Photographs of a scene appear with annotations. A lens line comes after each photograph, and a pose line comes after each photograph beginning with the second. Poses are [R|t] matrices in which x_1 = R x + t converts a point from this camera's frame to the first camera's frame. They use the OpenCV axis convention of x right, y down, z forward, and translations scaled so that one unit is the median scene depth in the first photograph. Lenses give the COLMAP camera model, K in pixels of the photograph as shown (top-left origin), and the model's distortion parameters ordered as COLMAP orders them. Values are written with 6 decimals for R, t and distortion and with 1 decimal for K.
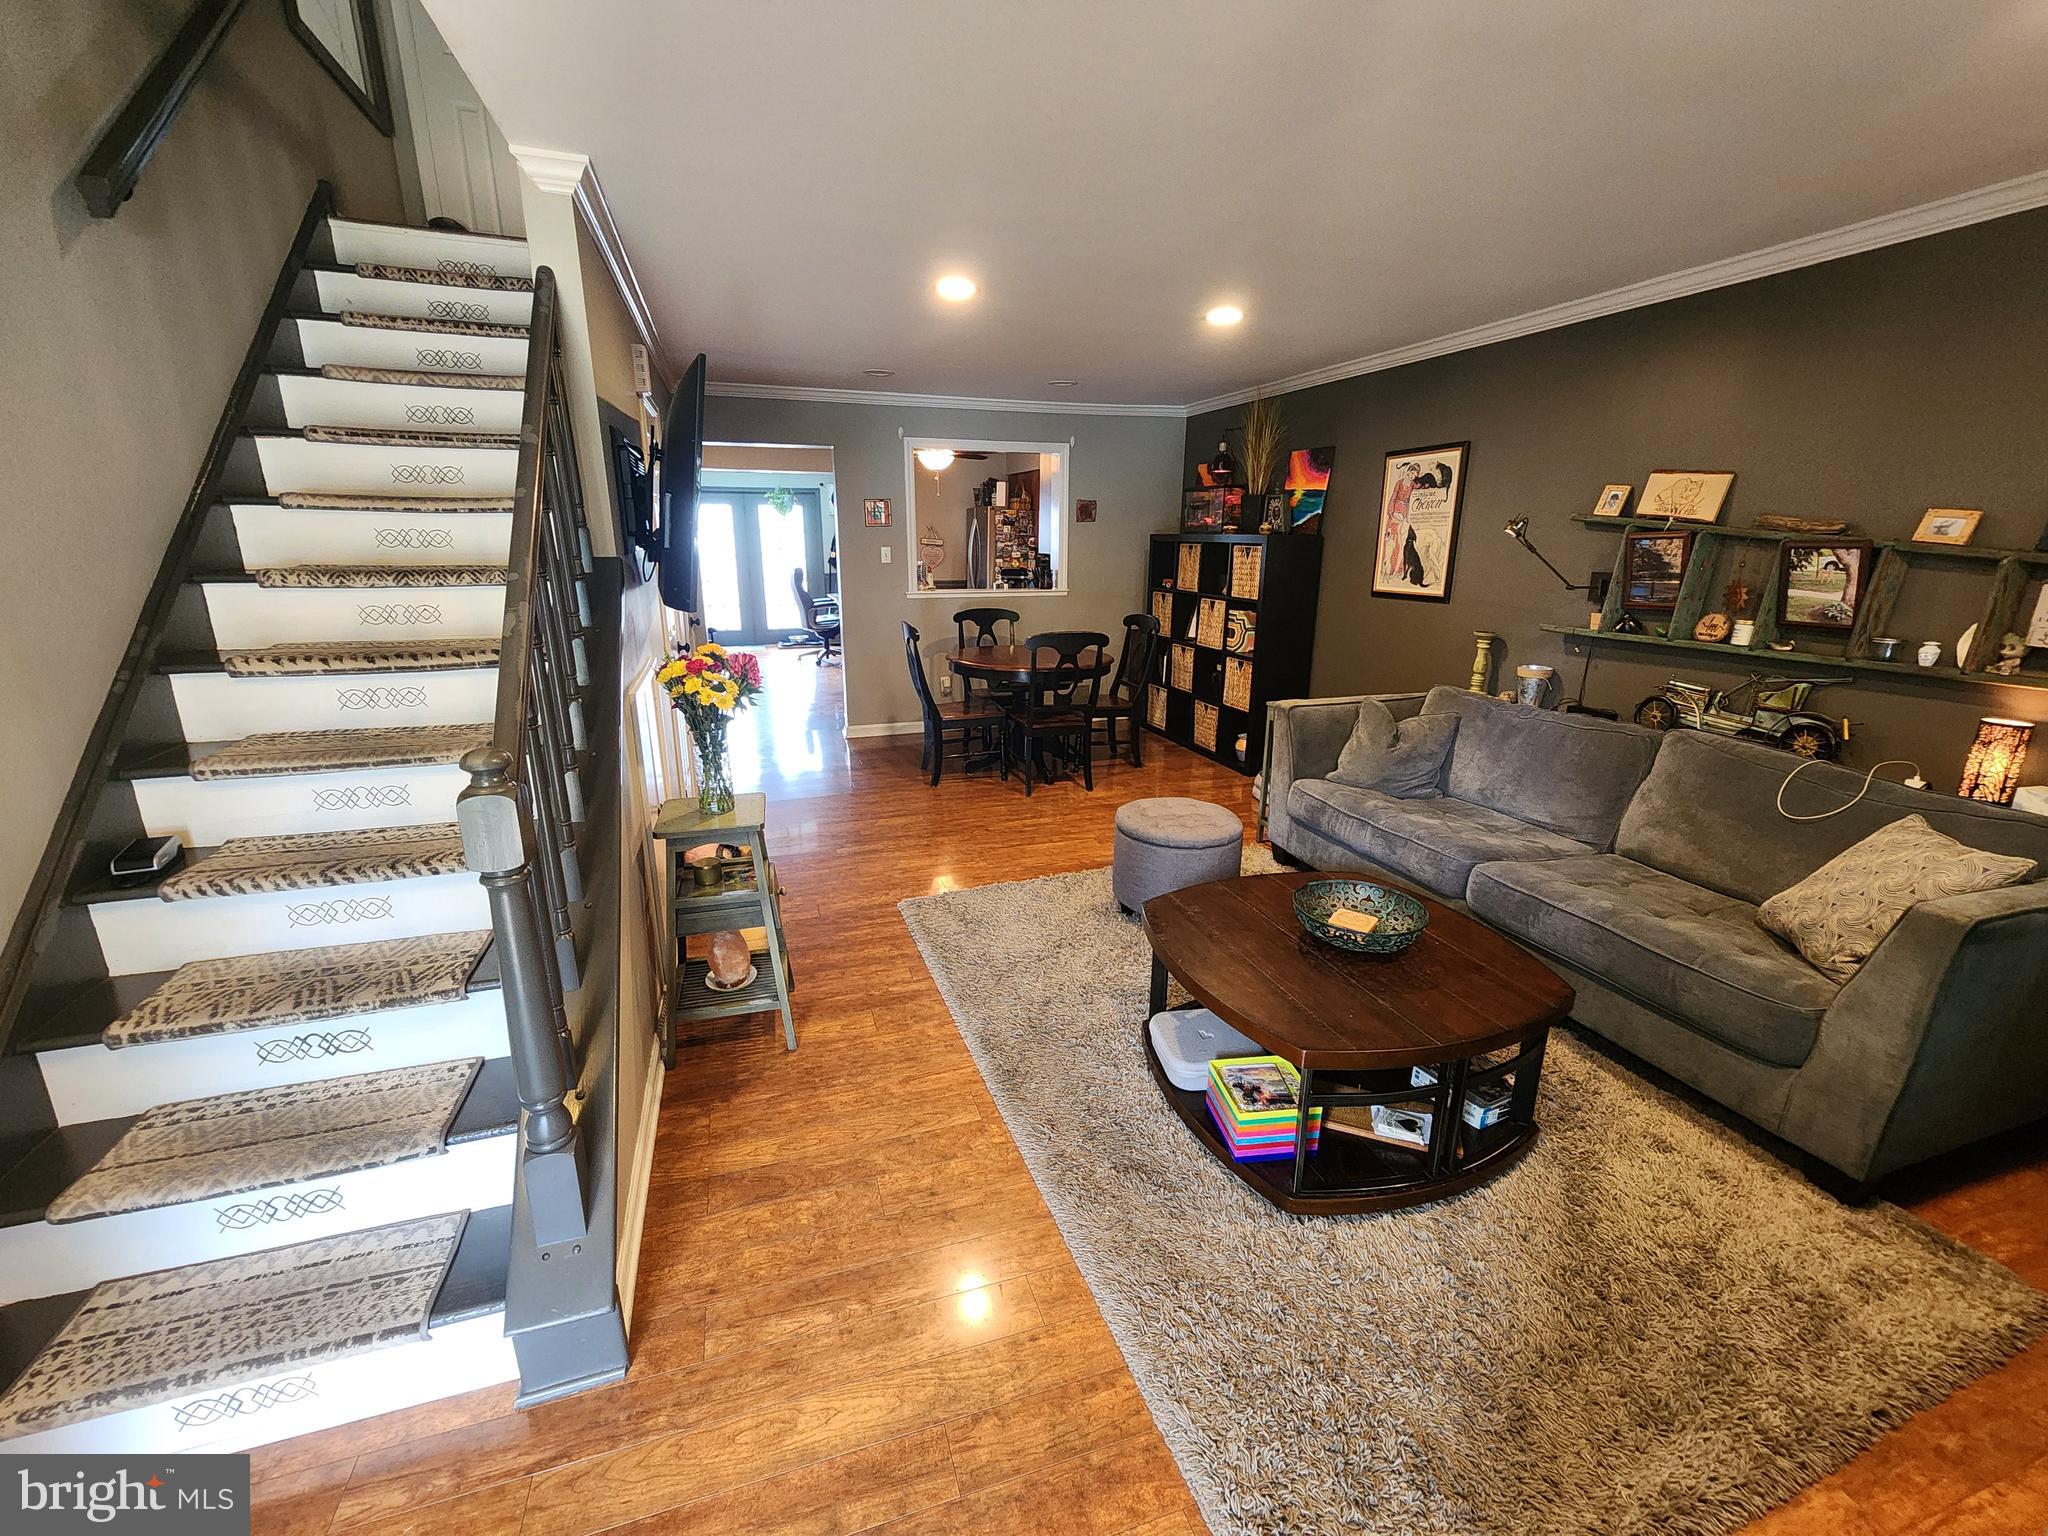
lens RADIAL K [[840.7, 0, 1018.5], [0, 840.7, 770.9], [0, 0, 1]] dist [-0.008138, 0.002857]
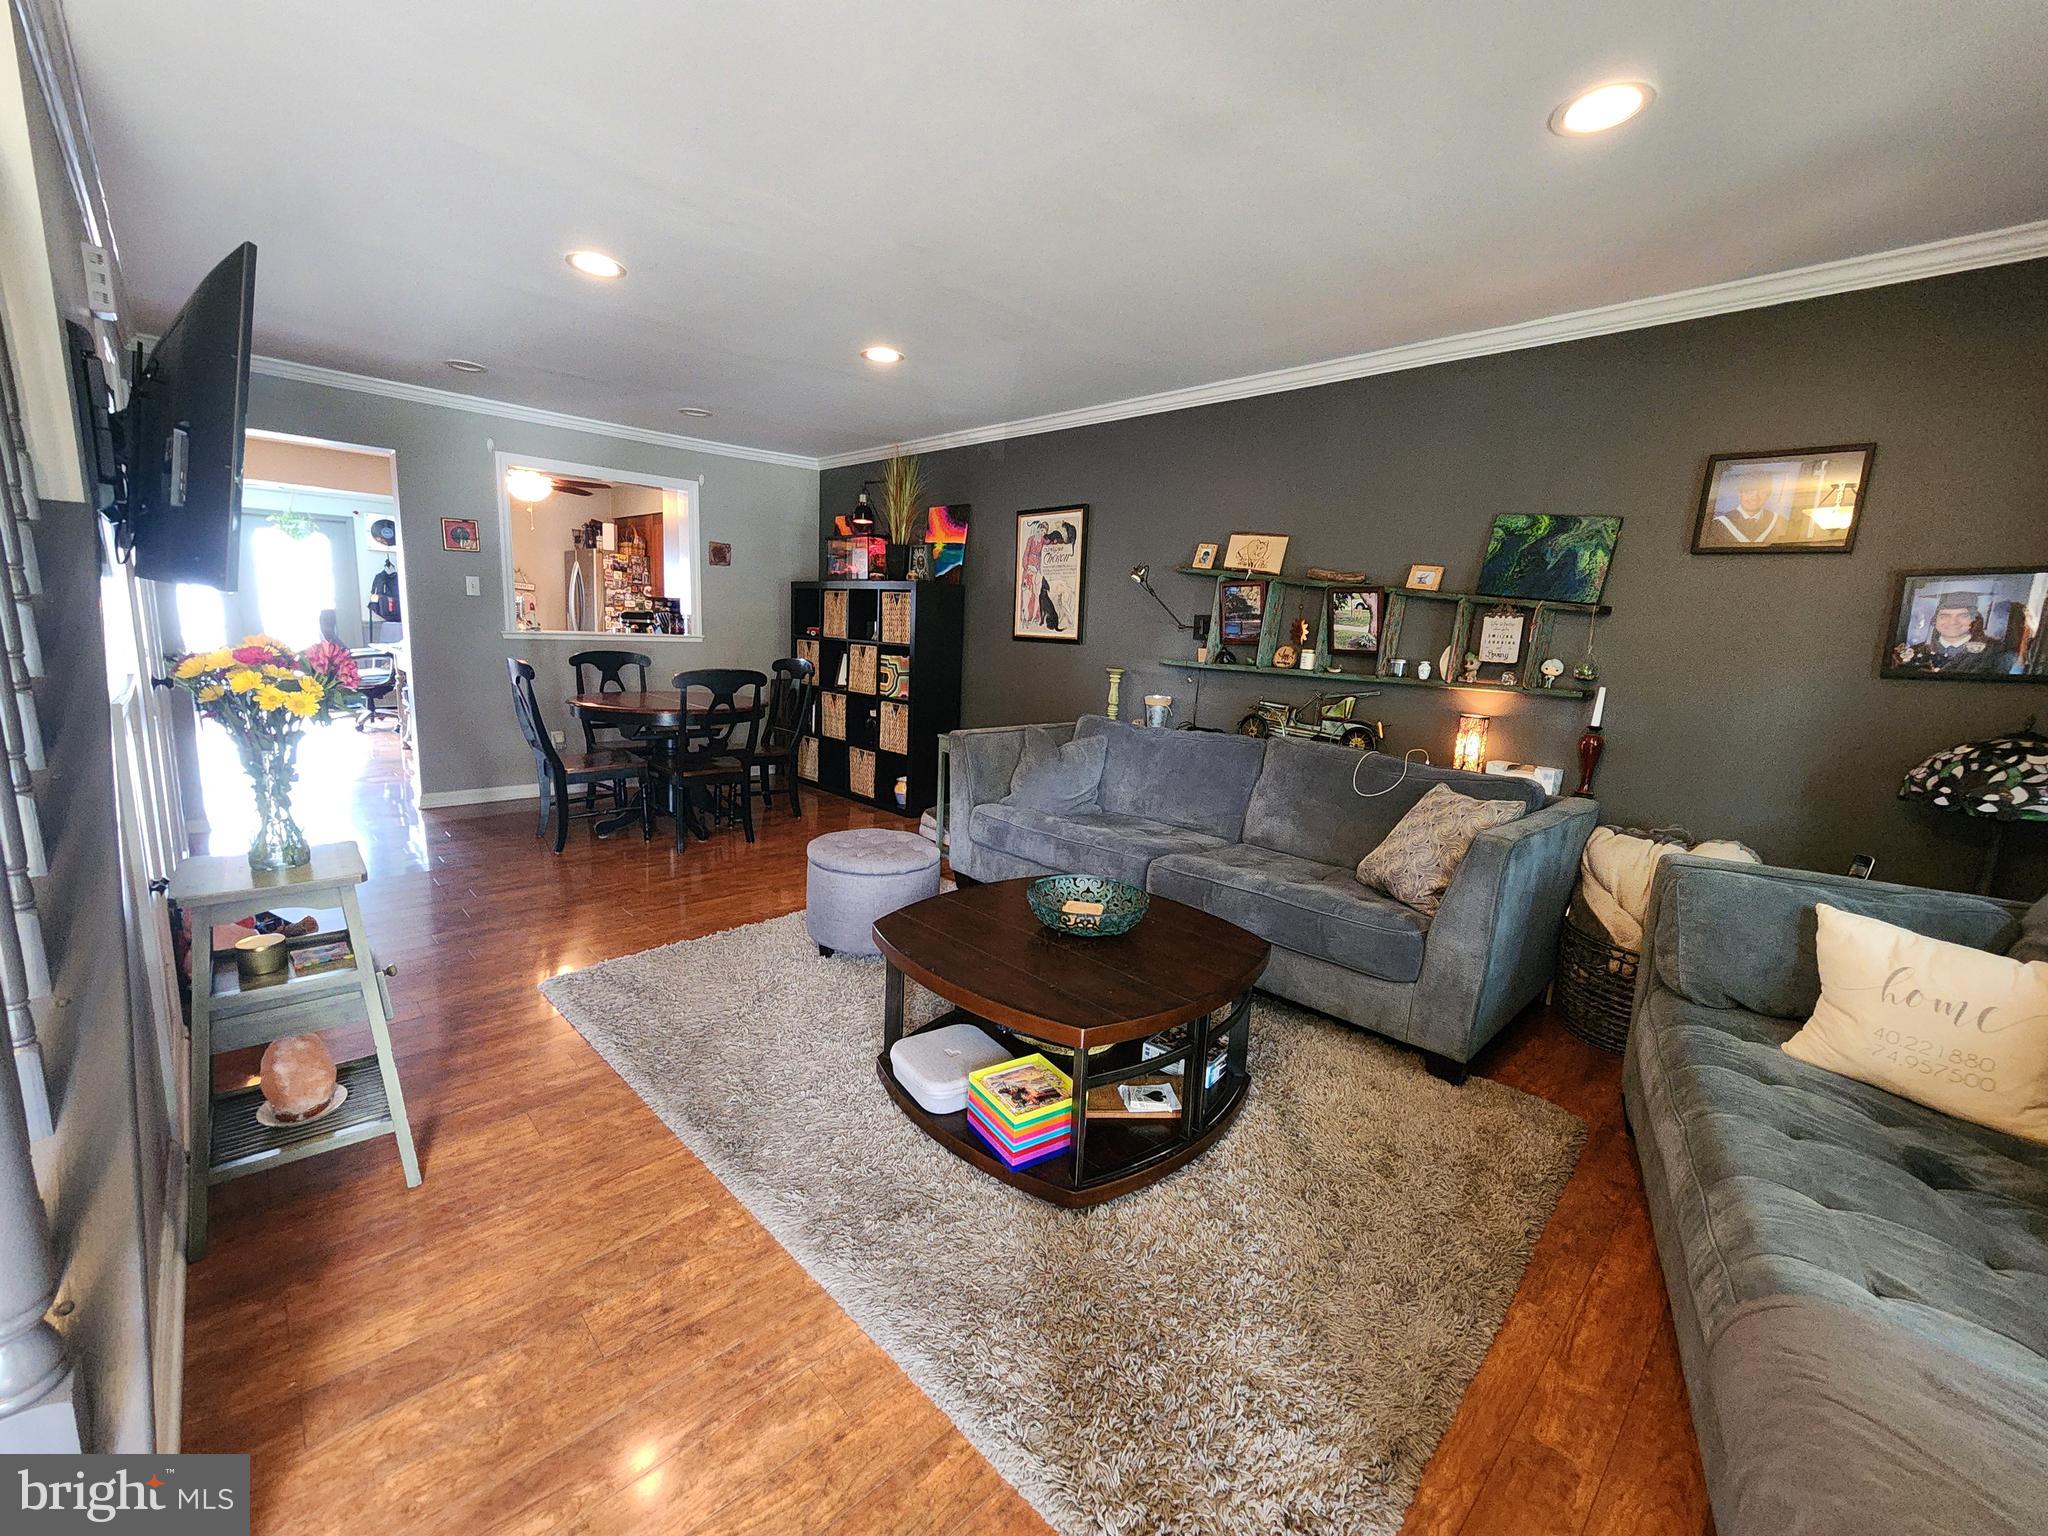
lens RADIAL K [[840.7, 0, 1016.9], [0, 840.7, 771.9], [0, 0, 1]] dist [-0.008138, 0.002857]
pose [[0.898267, -0.040530, 0.437577, -0.105800], [0.079085, 0.994390, -0.070243, 0.068036], [-0.432275, 0.097703, 0.896433, 0.085835]]
